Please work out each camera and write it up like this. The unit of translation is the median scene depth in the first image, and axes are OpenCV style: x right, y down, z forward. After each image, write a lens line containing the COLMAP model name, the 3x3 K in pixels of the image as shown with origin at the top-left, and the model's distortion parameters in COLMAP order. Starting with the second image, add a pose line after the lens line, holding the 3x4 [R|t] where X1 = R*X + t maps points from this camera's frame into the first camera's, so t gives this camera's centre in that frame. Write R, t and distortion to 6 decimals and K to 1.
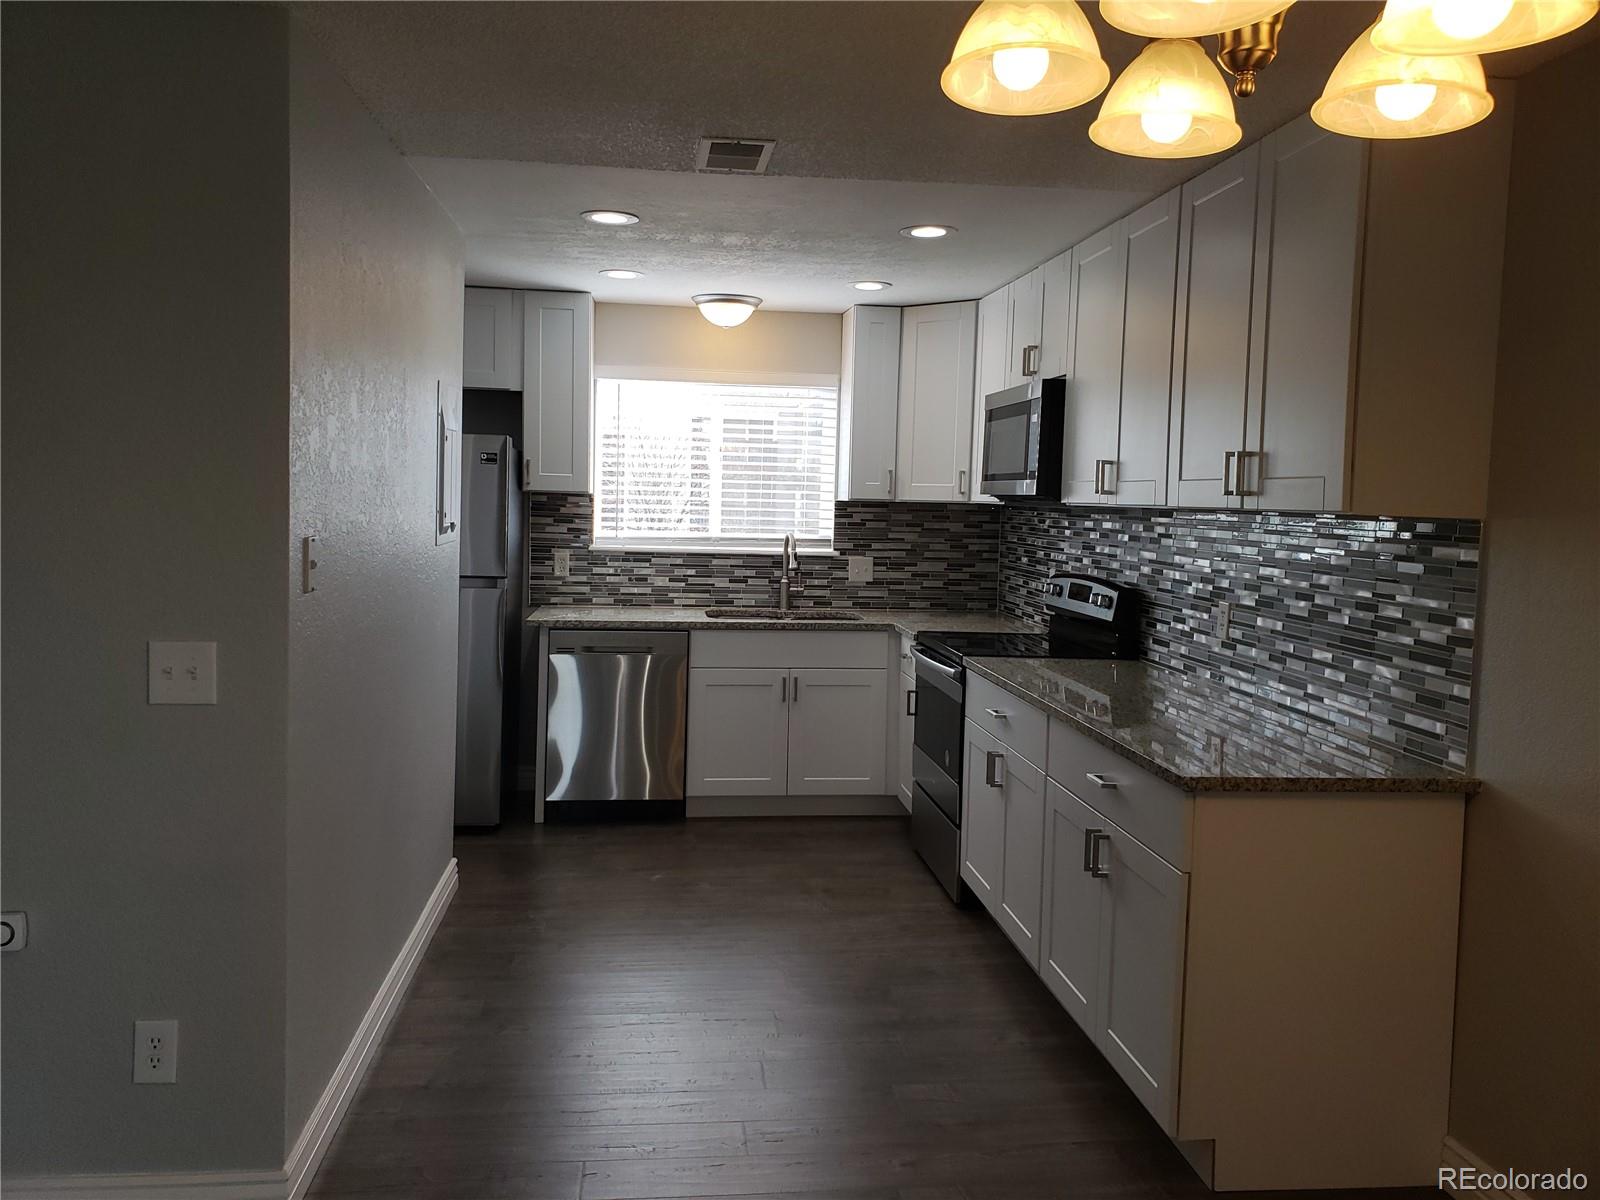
lens RADIAL K [[1237.7, 0, 807.6], [0, 1237.7, 588.6], [0, 0, 1]] dist [0.035730, -0.026162]
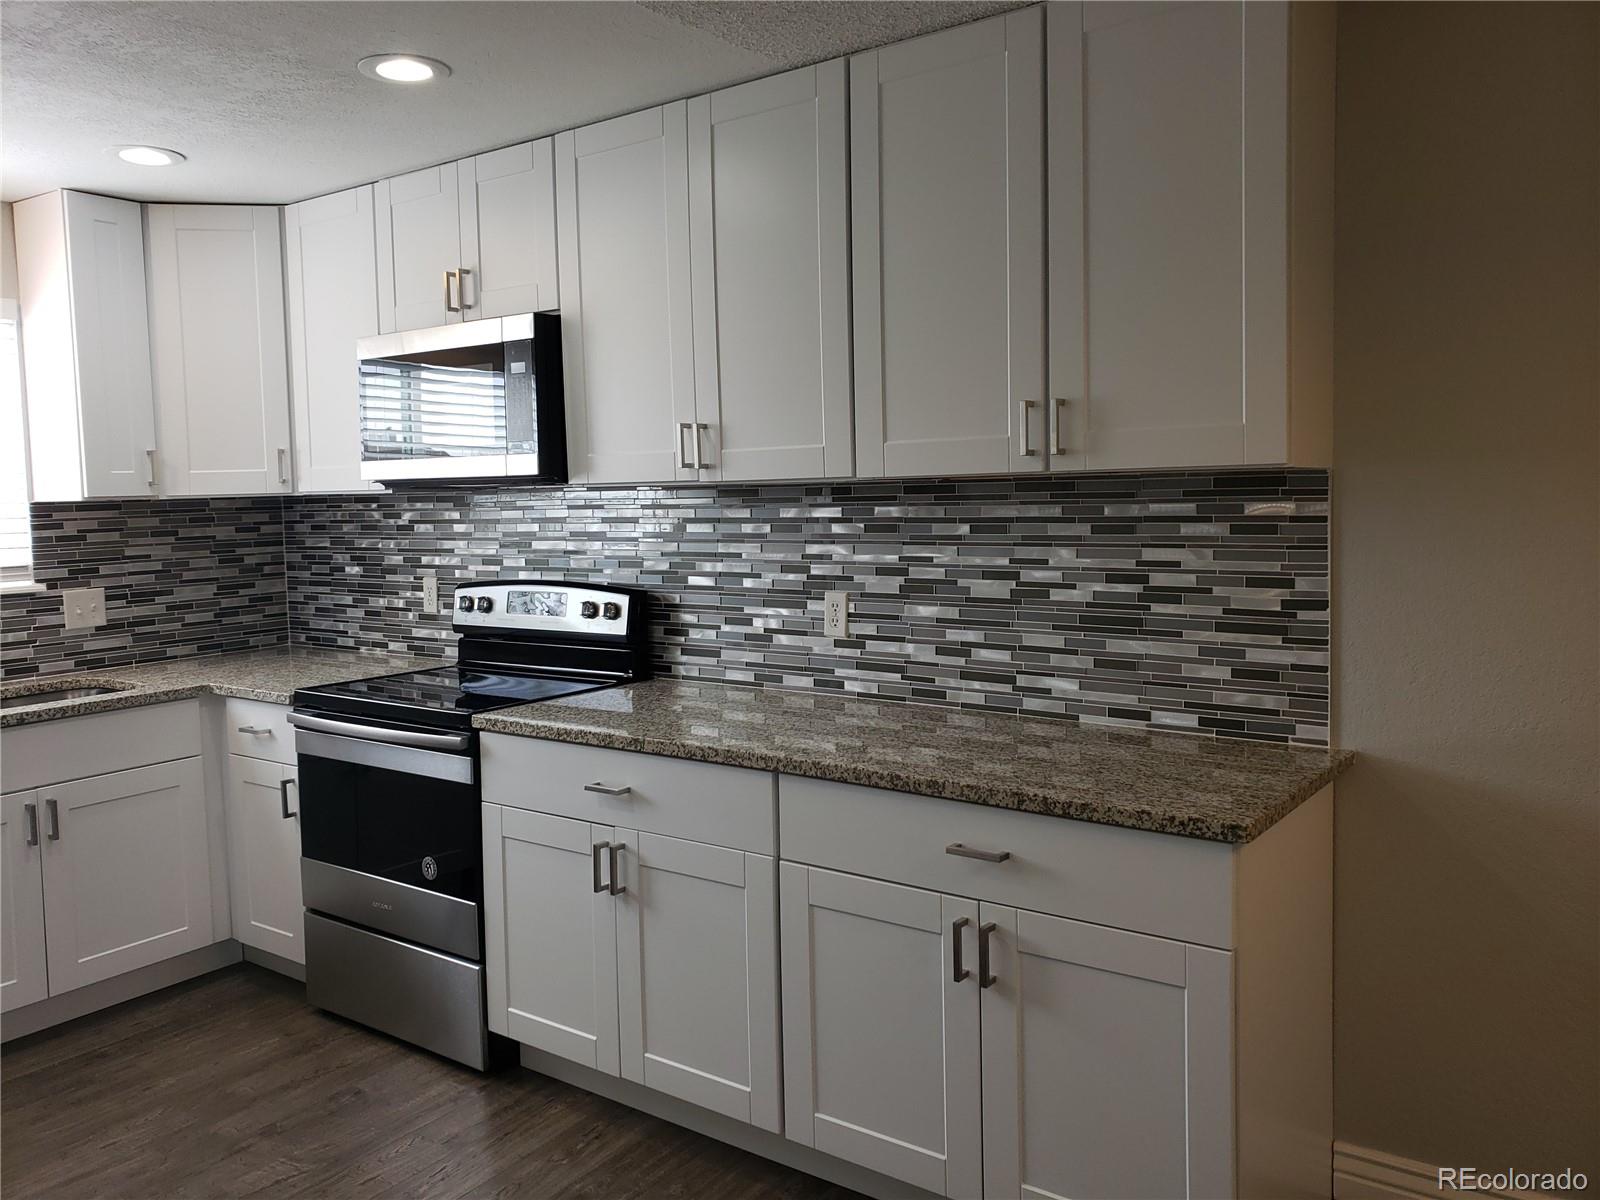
lens RADIAL K [[1237.7, 0, 802.3], [0, 1237.7, 563.4], [0, 0, 1]] dist [0.035730, -0.026162]
pose [[0.679206, -0.087301, 0.728737, -0.178814], [0.095892, 0.994945, 0.029817, -0.022959], [-0.727657, 0.049628, 0.684144, 0.296286]]
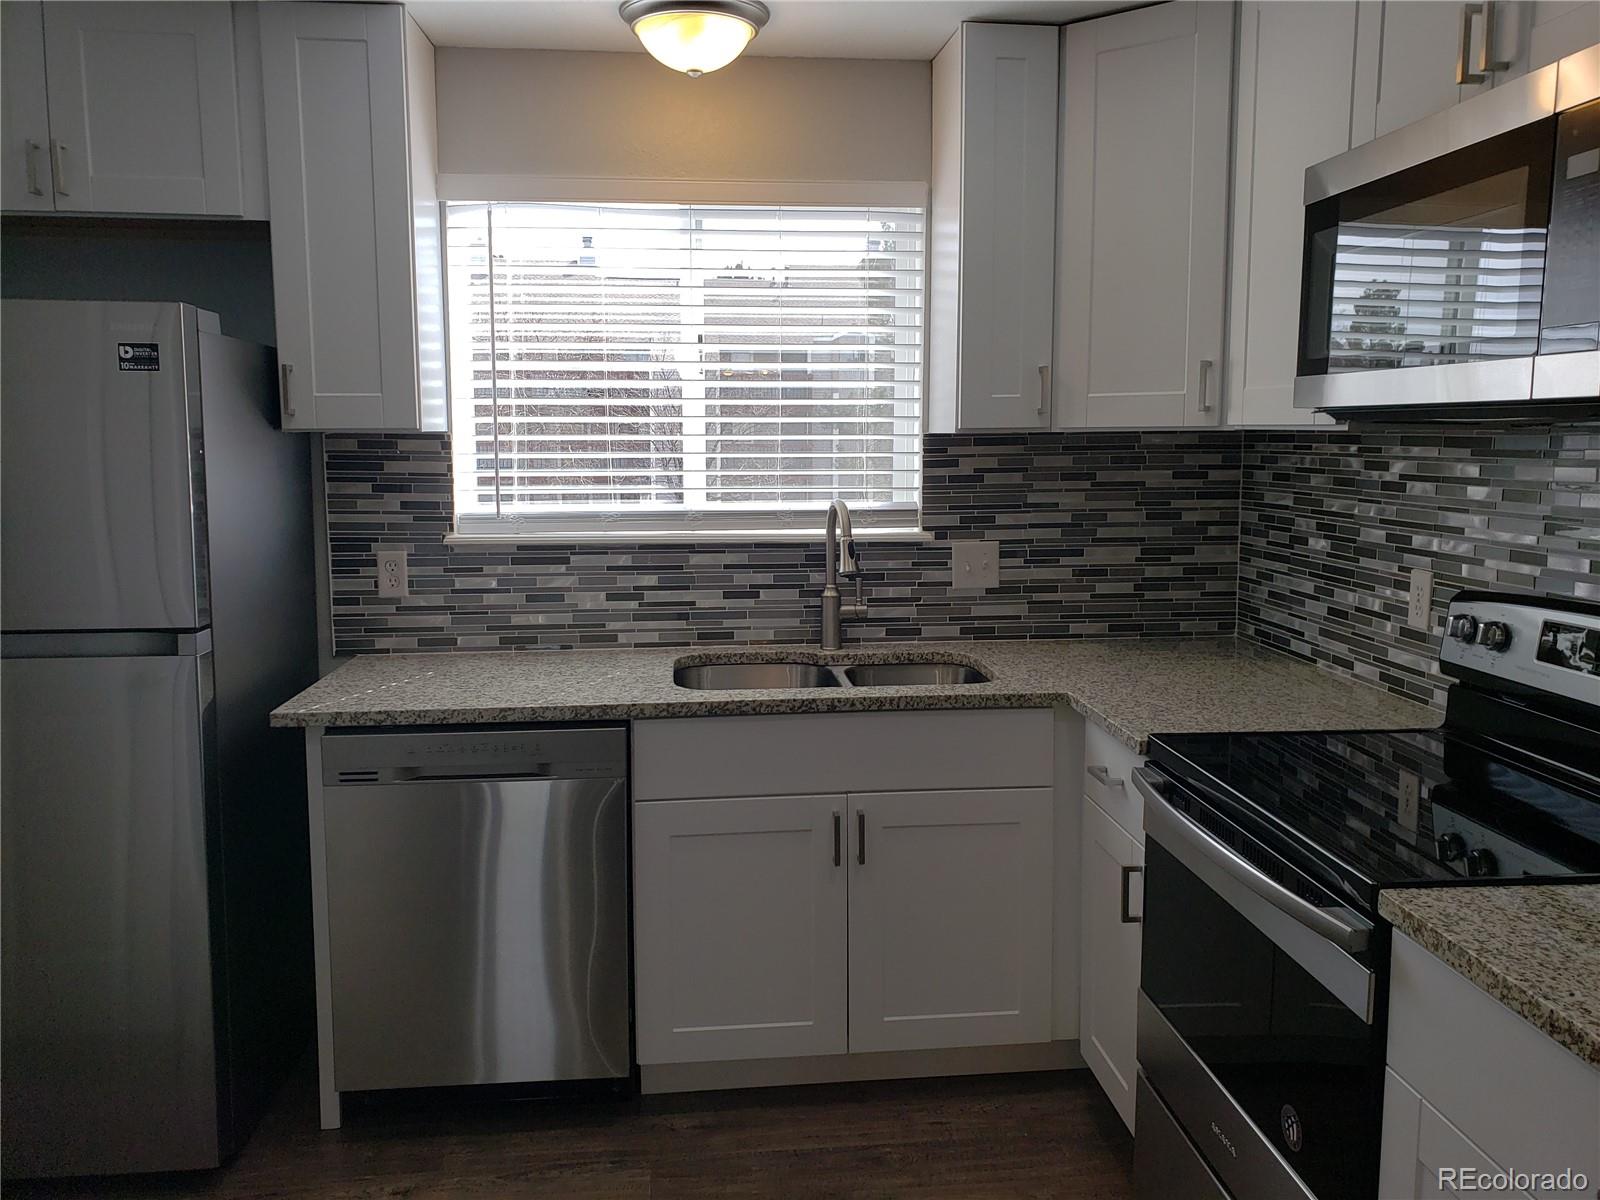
lens RADIAL K [[1237.7, 0, 810.6], [0, 1237.7, 564.9], [0, 0, 1]] dist [0.035730, -0.026162]
pose [[0.999251, -0.024971, -0.029577, -0.011395], [0.025907, 0.999162, 0.031702, -0.034897], [0.028761, -0.032445, 0.999060, 0.493306]]
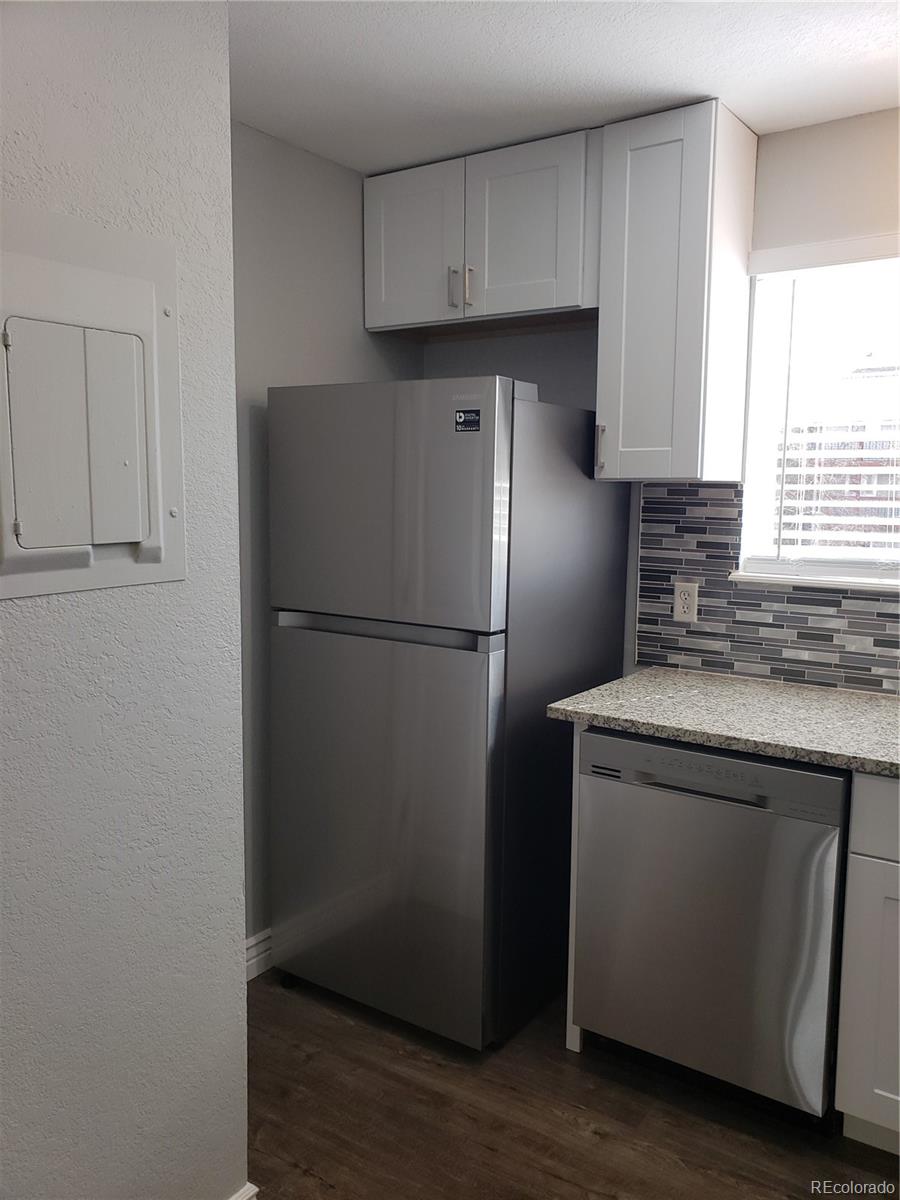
lens RADIAL K [[928.2, 0, 477.8], [0, 928.2, 604.0], [0, 0, 1]] dist [0.035730, -0.026162]
pose [[0.752127, 0.064786, -0.655826, 0.022341], [-0.039206, 0.997792, 0.053604, -0.038809], [0.657851, -0.014605, 0.753007, 0.592547]]
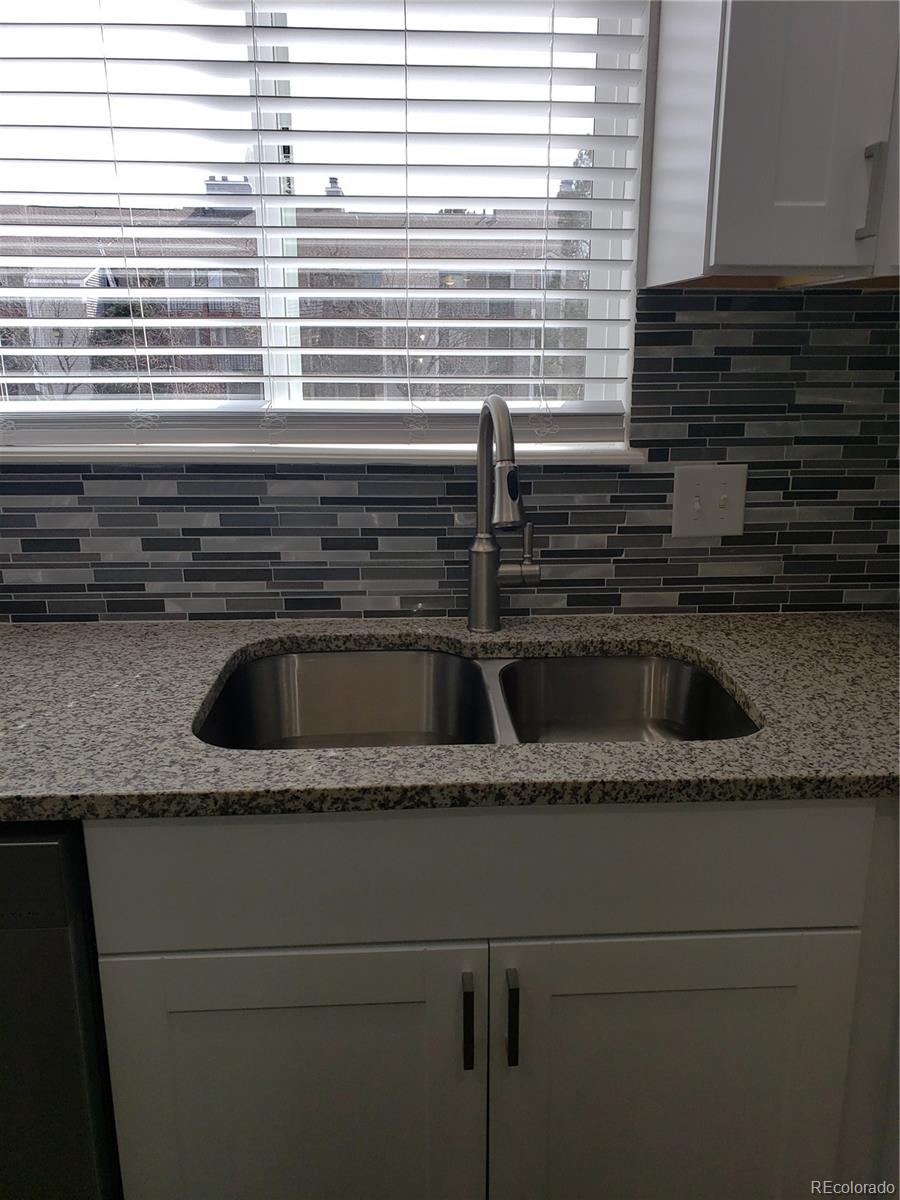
lens RADIAL K [[928.2, 0, 474.5], [0, 928.2, 592.1], [0, 0, 1]] dist [0.035730, -0.026162]
pose [[0.997428, -0.003573, -0.071583, -0.003192], [0.016585, 0.983155, 0.182020, -0.039618], [0.069727, -0.182739, 0.980686, 0.762861]]
